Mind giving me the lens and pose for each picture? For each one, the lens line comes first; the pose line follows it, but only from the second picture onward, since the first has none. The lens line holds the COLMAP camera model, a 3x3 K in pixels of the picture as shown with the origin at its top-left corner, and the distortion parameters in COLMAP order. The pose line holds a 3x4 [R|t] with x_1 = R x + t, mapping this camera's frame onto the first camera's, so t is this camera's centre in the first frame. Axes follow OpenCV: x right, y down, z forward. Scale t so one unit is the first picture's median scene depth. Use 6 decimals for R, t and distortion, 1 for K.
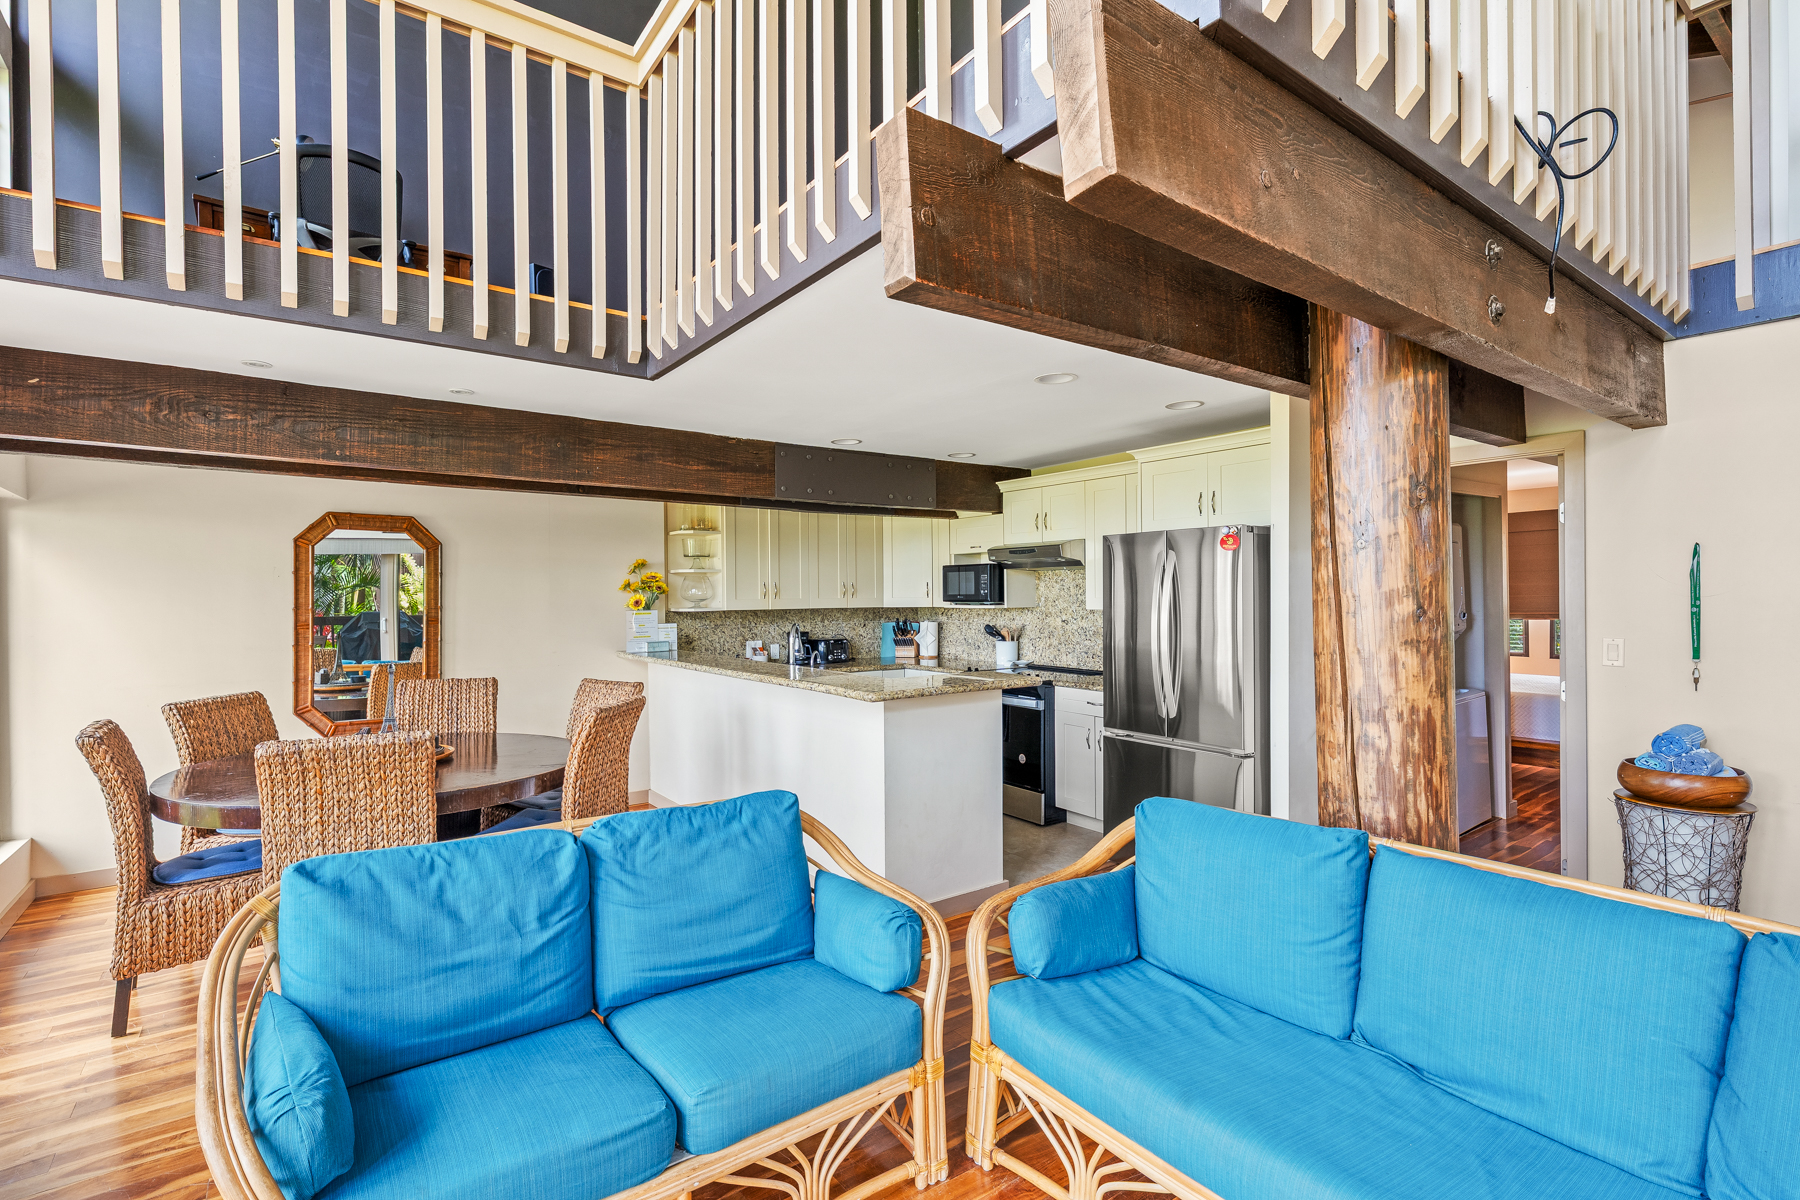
lens RADIAL K [[833.9, 0, 900.0], [0, 833.9, 600.0], [0, 0, 1]] dist [-0.000135, -0.001129]
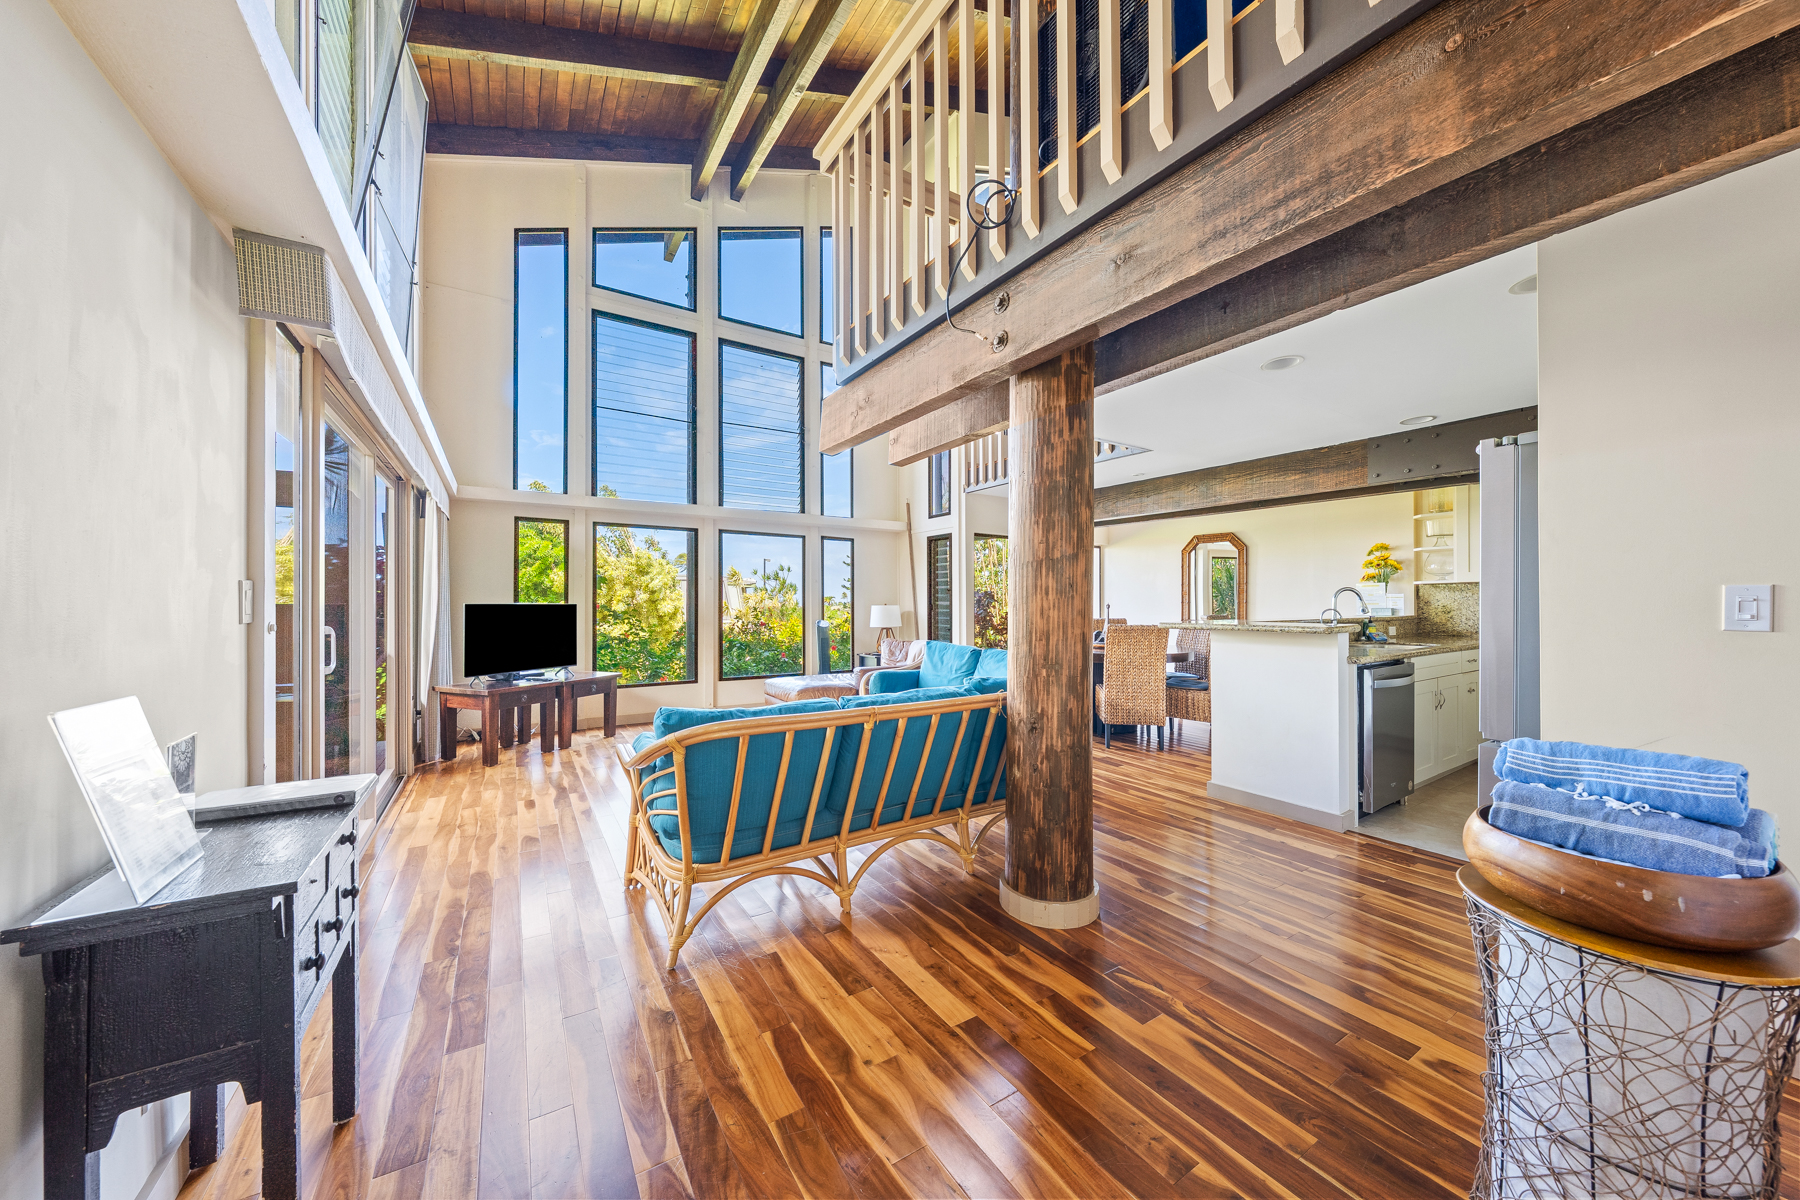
lens RADIAL K [[614.8, 0, 900.0], [0, 614.8, 600.0], [0, 0, 1]] dist [-0.000312, -0.000026]
pose [[-0.064038, 0.002133, -0.997945, 0.864267], [-0.002566, 0.999994, 0.002302, 0.049800], [0.997944, 0.002709, -0.064032, 0.422929]]
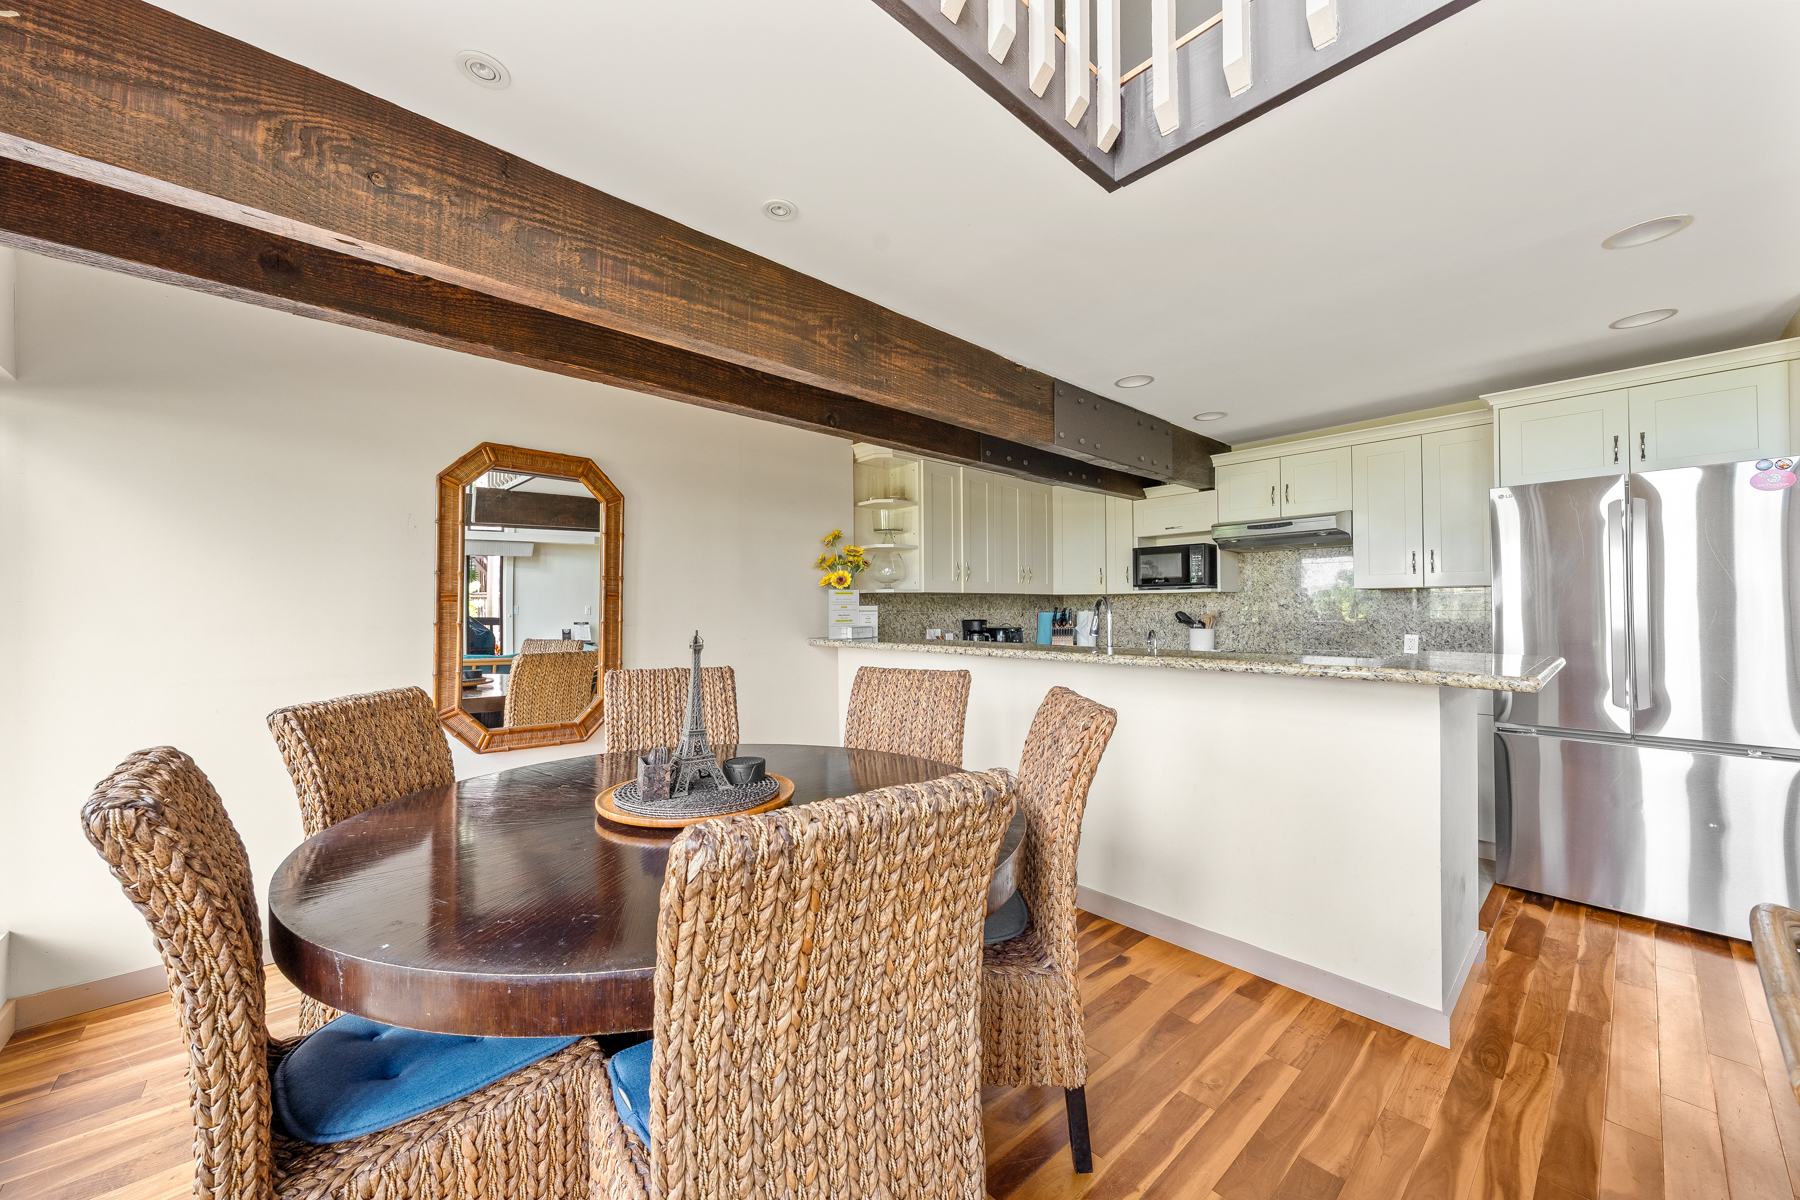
lens RADIAL K [[665.1, 0, 899.2], [0, 665.1, 602.7], [0, 0, 1]] dist [-0.004991, 0.000556]
pose [[0.995320, 0.003008, 0.096589, -0.403019], [-0.001254, 0.999833, -0.018211, 0.048256], [-0.096627, 0.018005, 0.995158, 0.411510]]
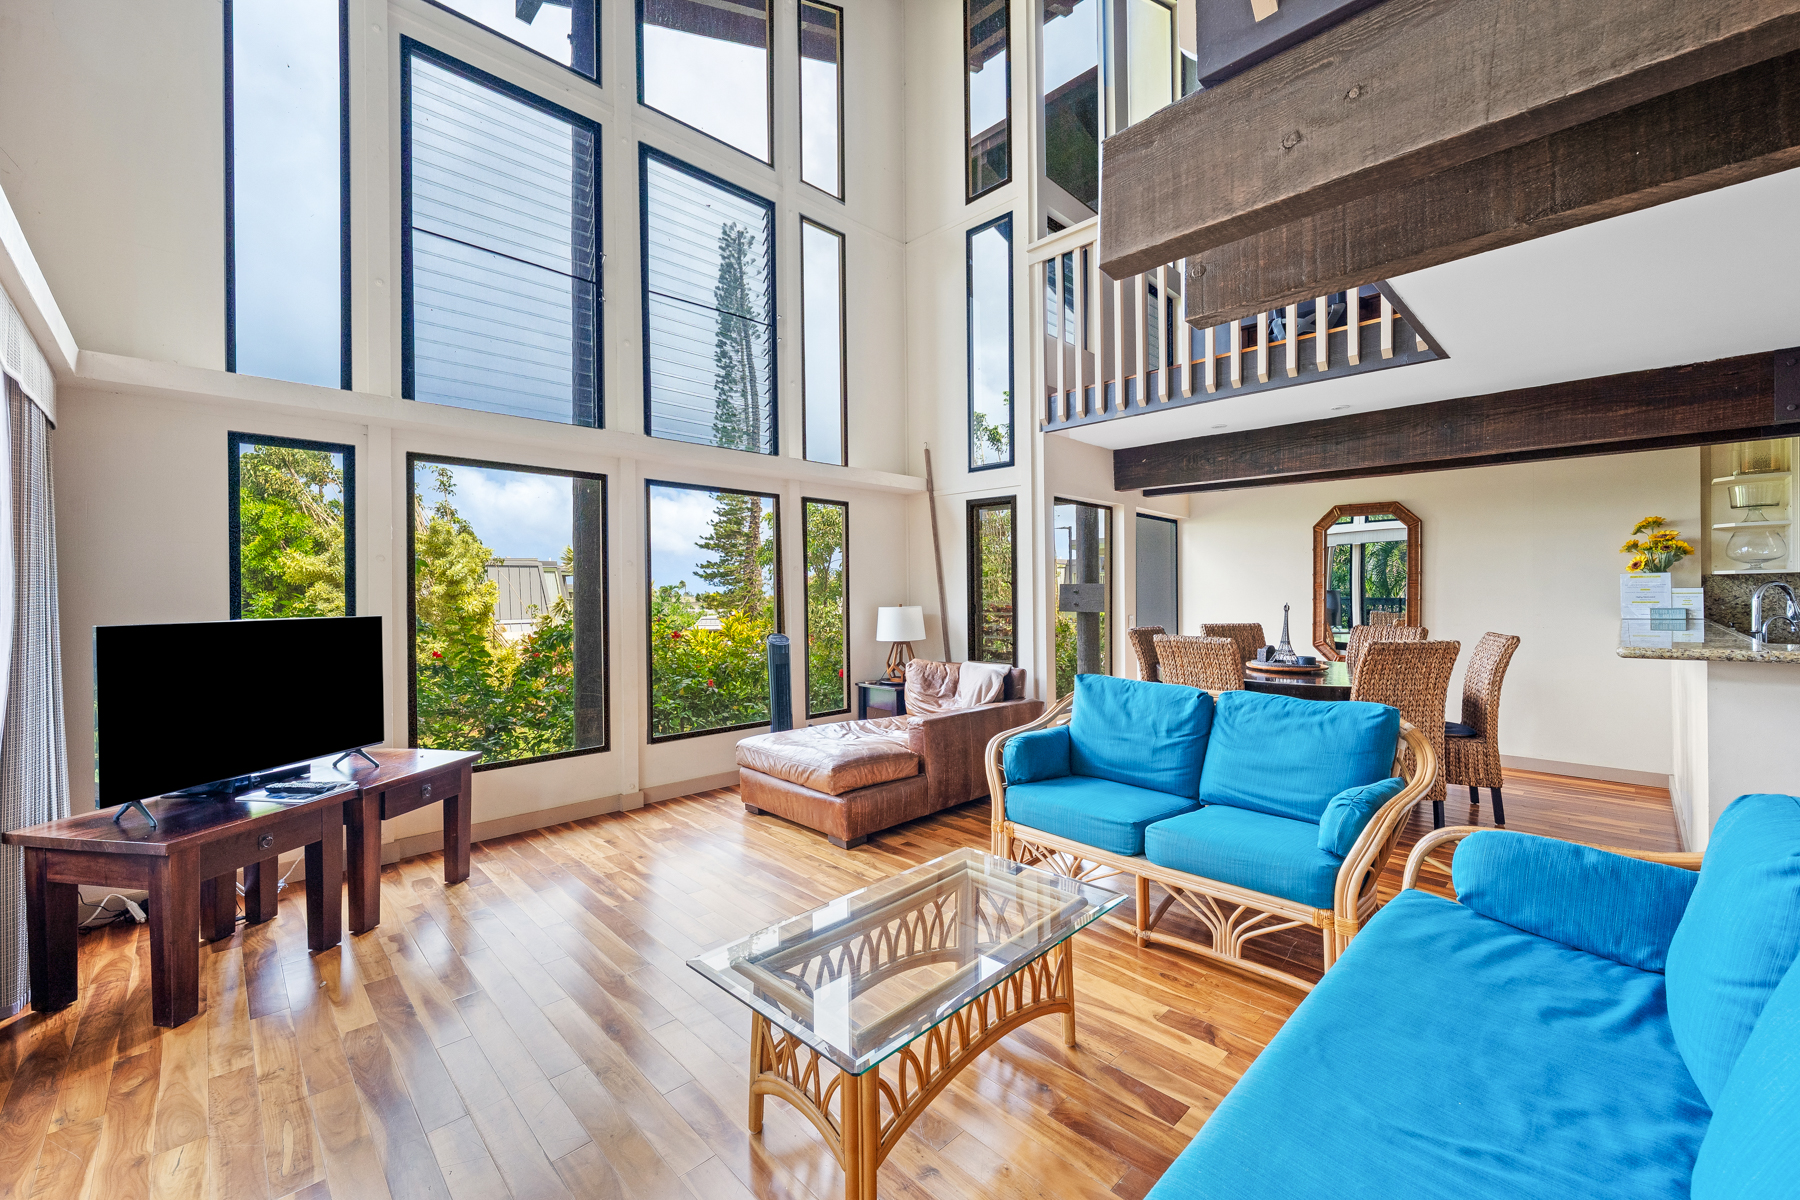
lens RADIAL K [[718.9, 0, 898.2], [0, 718.9, 594.3], [0, 0, 1]] dist [-0.000412, 0.000148]
pose [[0.139406, 0.009210, -0.990193, 0.444495], [0.000738, 0.999956, 0.009405, 0.035360], [0.990235, -0.002042, 0.139393, 0.102372]]
